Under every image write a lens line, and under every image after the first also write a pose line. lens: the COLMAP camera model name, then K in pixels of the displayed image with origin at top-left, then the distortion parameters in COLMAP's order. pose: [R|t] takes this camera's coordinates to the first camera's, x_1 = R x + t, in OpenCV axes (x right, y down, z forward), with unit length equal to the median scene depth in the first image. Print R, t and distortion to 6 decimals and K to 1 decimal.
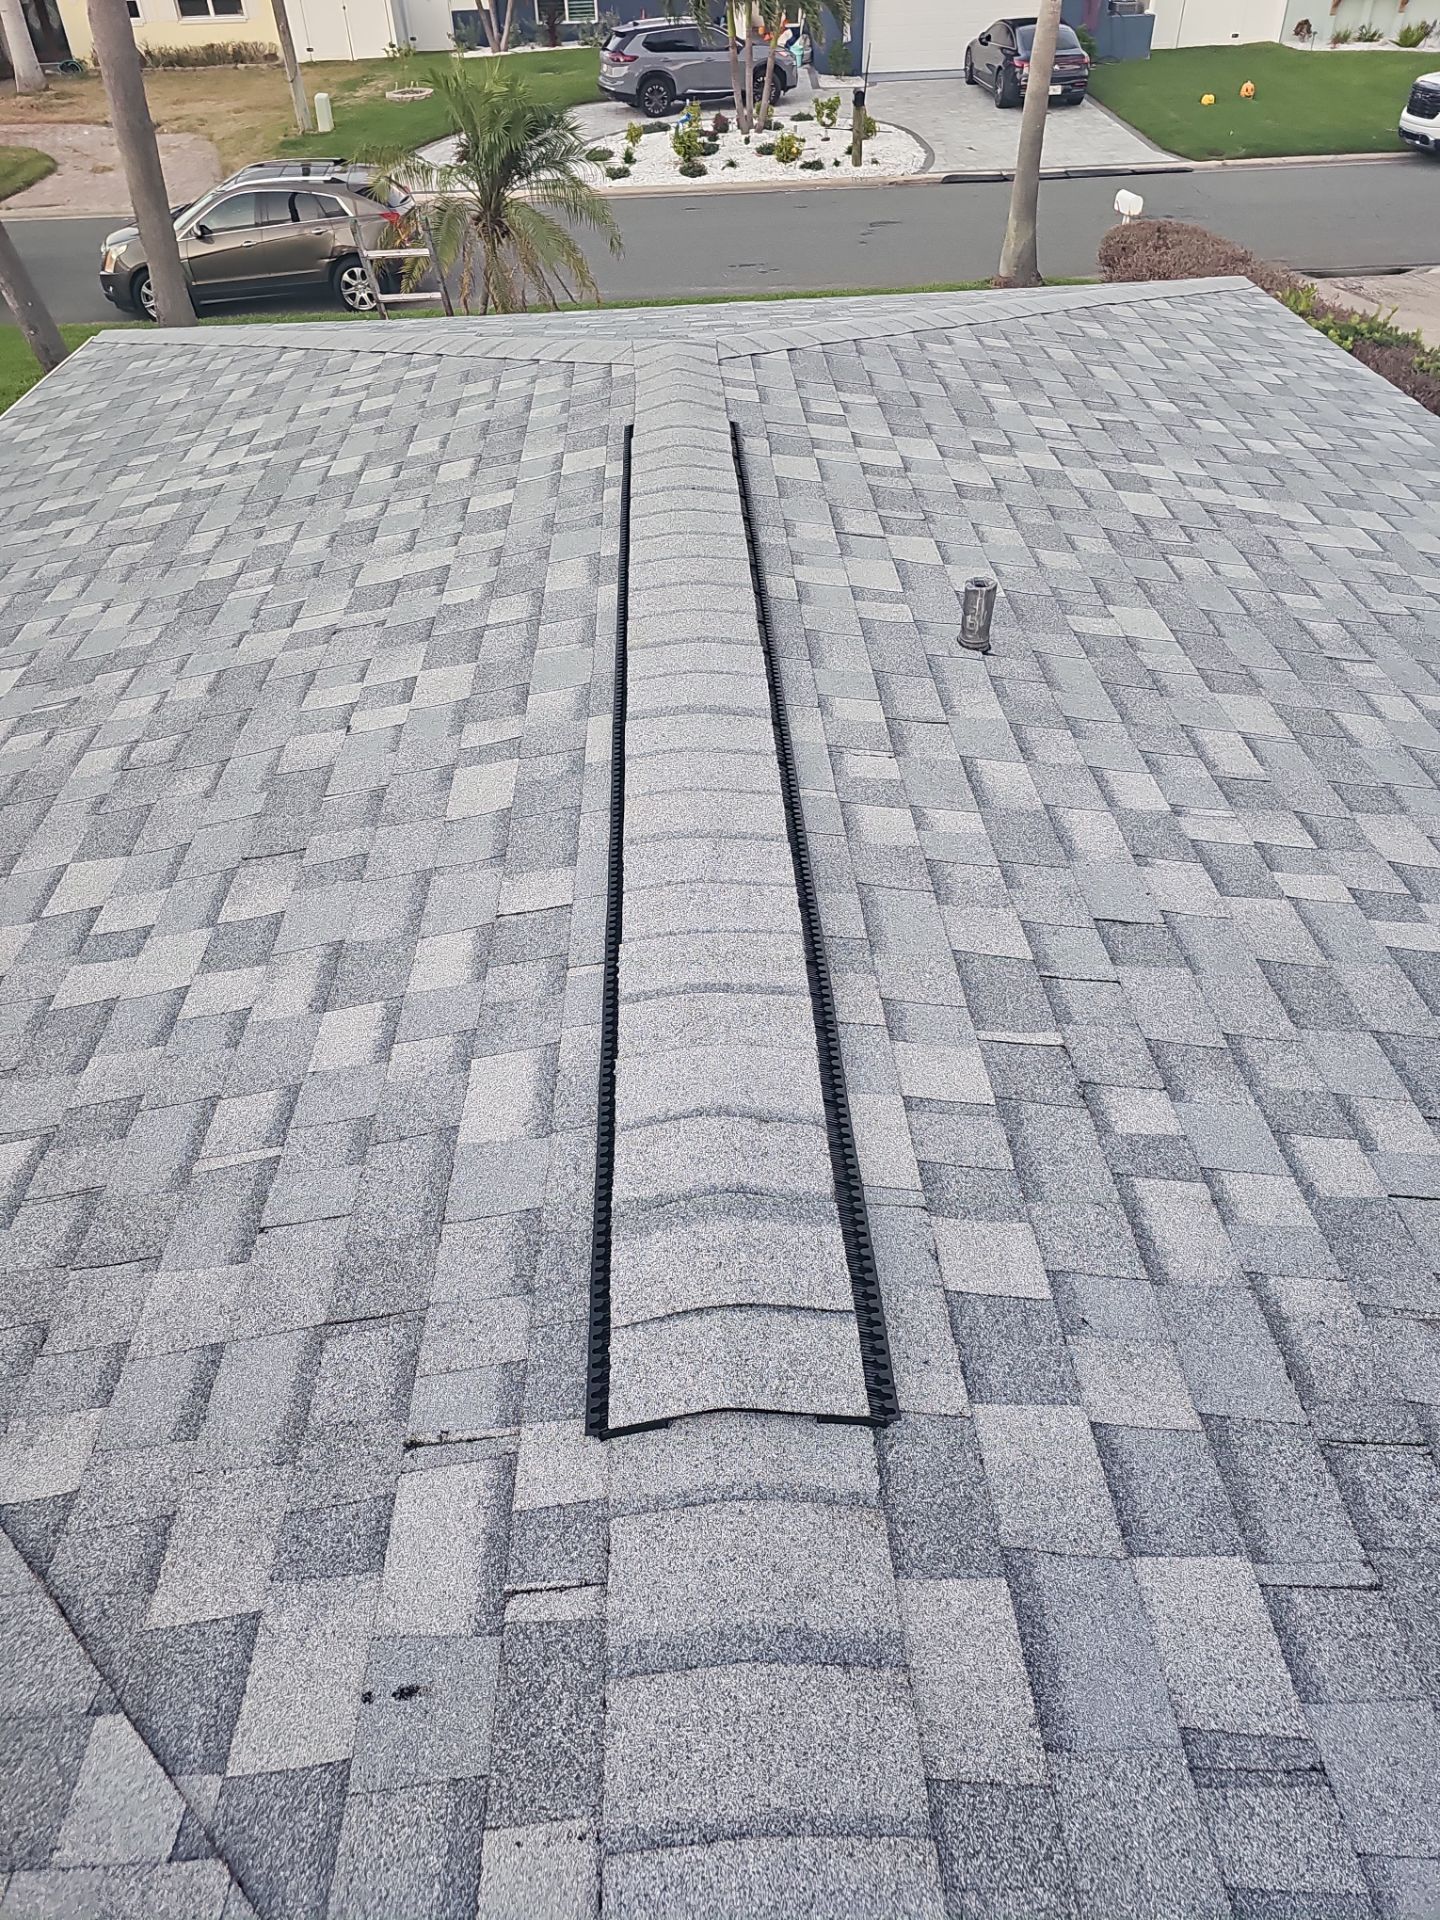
lens RADIAL K [[1249.0, 0, 694.0], [0, 1249.0, 965.7], [0, 0, 1]] dist [0.053916, -0.037270]
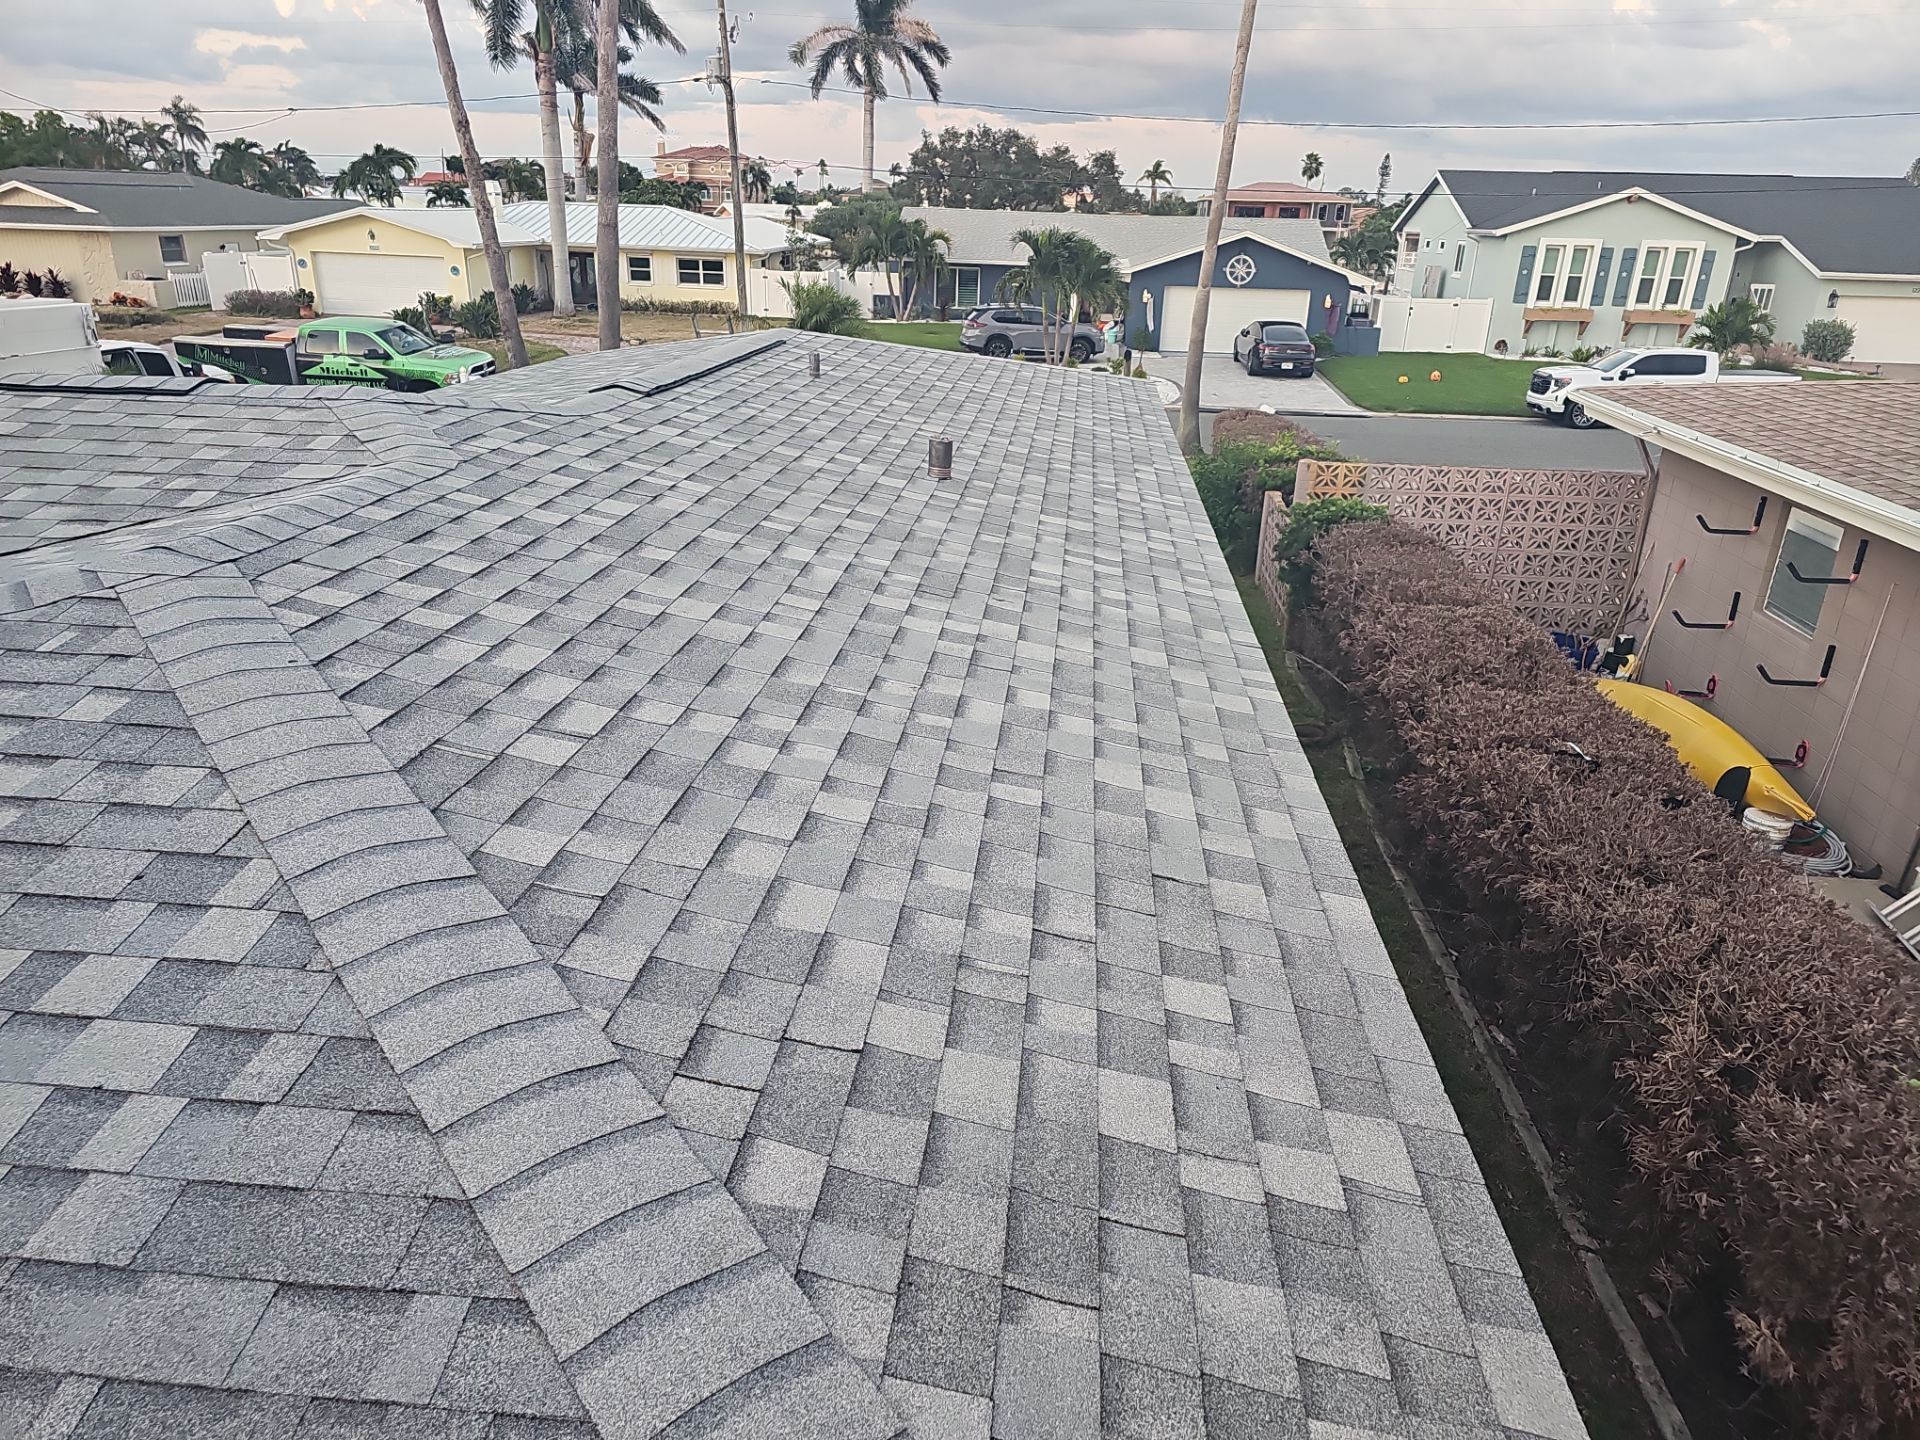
lens RADIAL K [[1246.0, 0, 959.6], [0, 1246.0, 731.7], [0, 0, 1]] dist [0.048794, -0.033352]
pose [[0.990732, 0.101027, -0.090799, 0.651865], [-0.125006, 0.939651, -0.318481, 0.999925], [0.053145, 0.326879, 0.943571, -1.037395]]
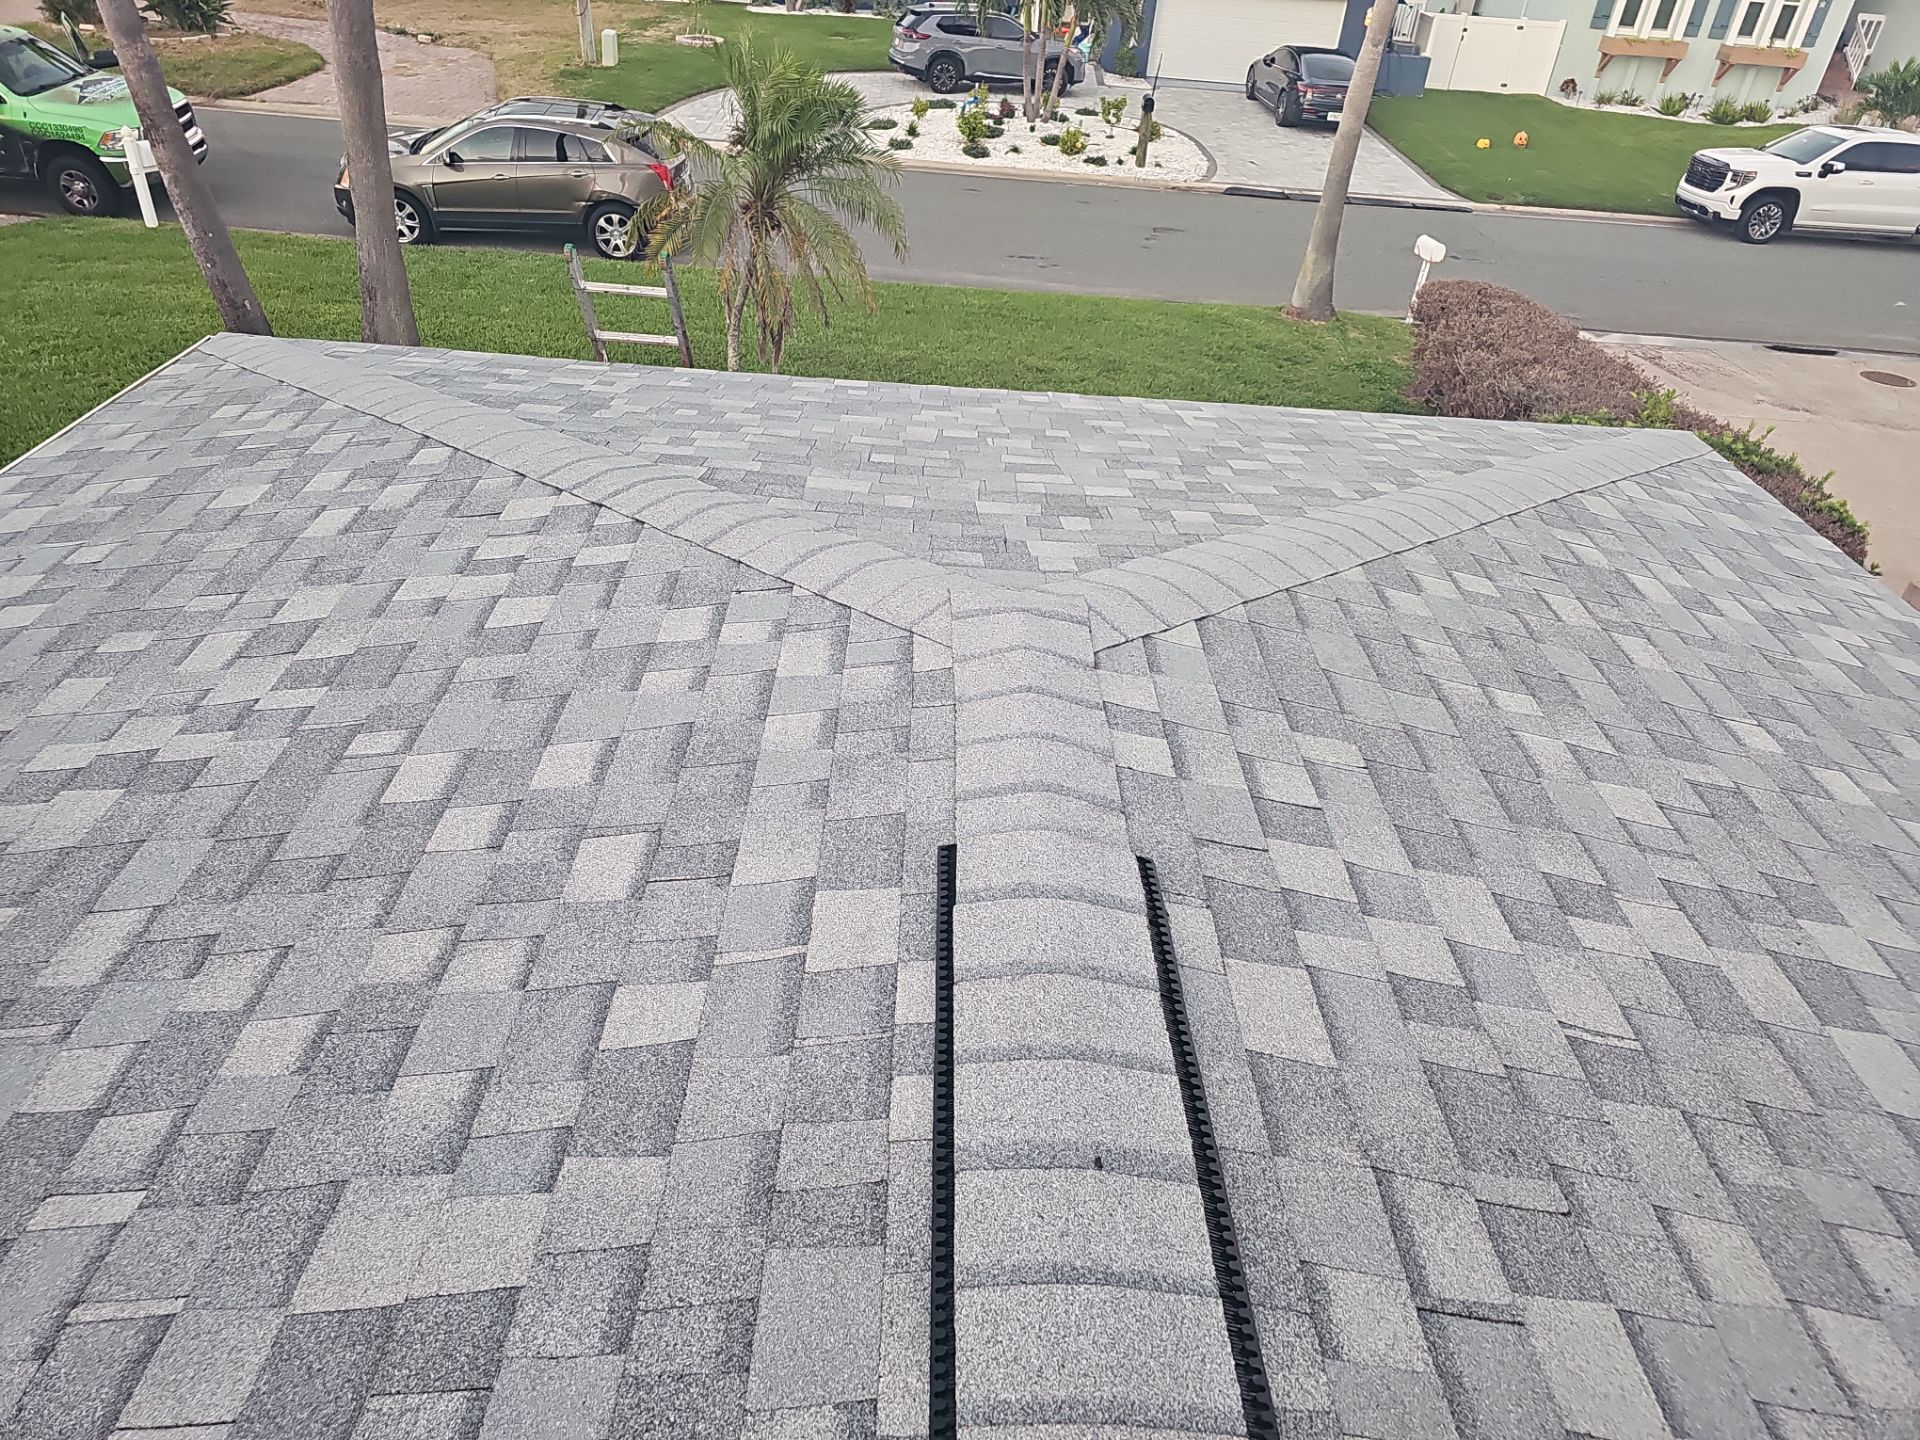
lens RADIAL K [[1249.0, 0, 950.6], [0, 1249.0, 722.3], [0, 0, 1]] dist [0.053916, -0.037270]
pose [[0.993892, 0.103577, 0.038080, -0.070455], [-0.098350, 0.987880, -0.120086, -0.393451], [-0.050057, 0.115607, 0.992033, 0.453196]]
